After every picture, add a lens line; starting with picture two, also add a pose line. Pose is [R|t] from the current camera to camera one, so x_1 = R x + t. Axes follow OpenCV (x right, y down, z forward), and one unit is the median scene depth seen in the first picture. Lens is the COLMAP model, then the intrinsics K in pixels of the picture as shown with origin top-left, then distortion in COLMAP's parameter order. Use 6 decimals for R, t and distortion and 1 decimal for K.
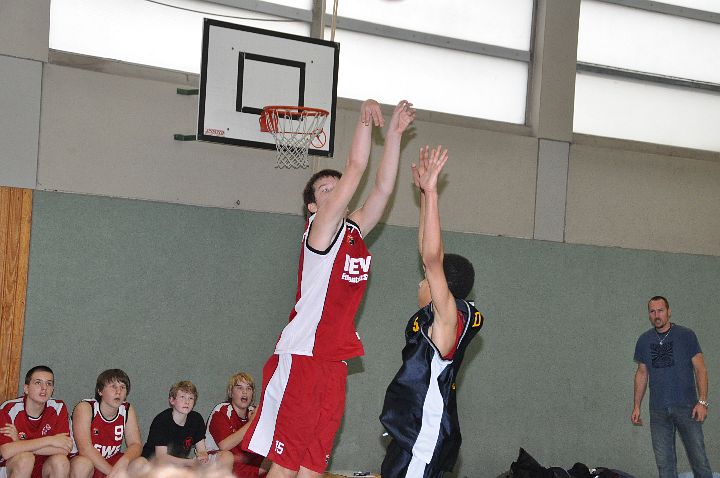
lens RADIAL K [[1565.4, 0, 360.0], [0, 1565.4, 239.0], [0, 0, 1]] dist [0.584966, 0.115834]
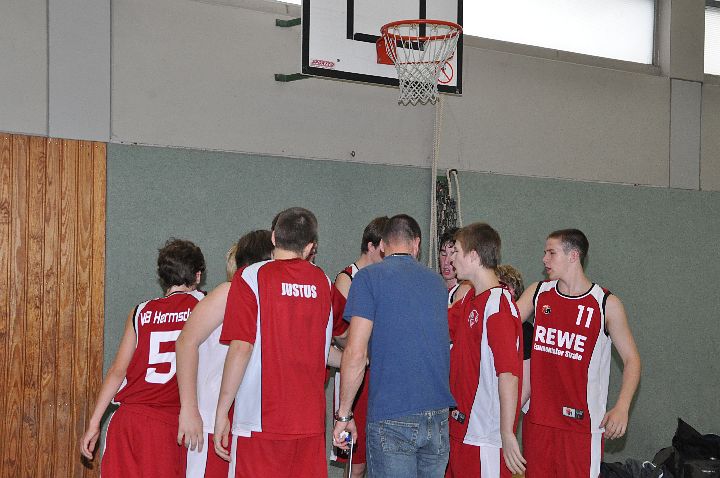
lens RADIAL K [[1044.9, 0, 360.0], [0, 1044.9, 239.0], [0, 0, 1]] dist [0.160269, 0.122484]
pose [[0.997421, -0.050771, -0.050734, -0.048559], [0.051230, 0.998656, 0.007797, 0.019074], [0.050270, -0.010376, 0.998682, 0.446030]]
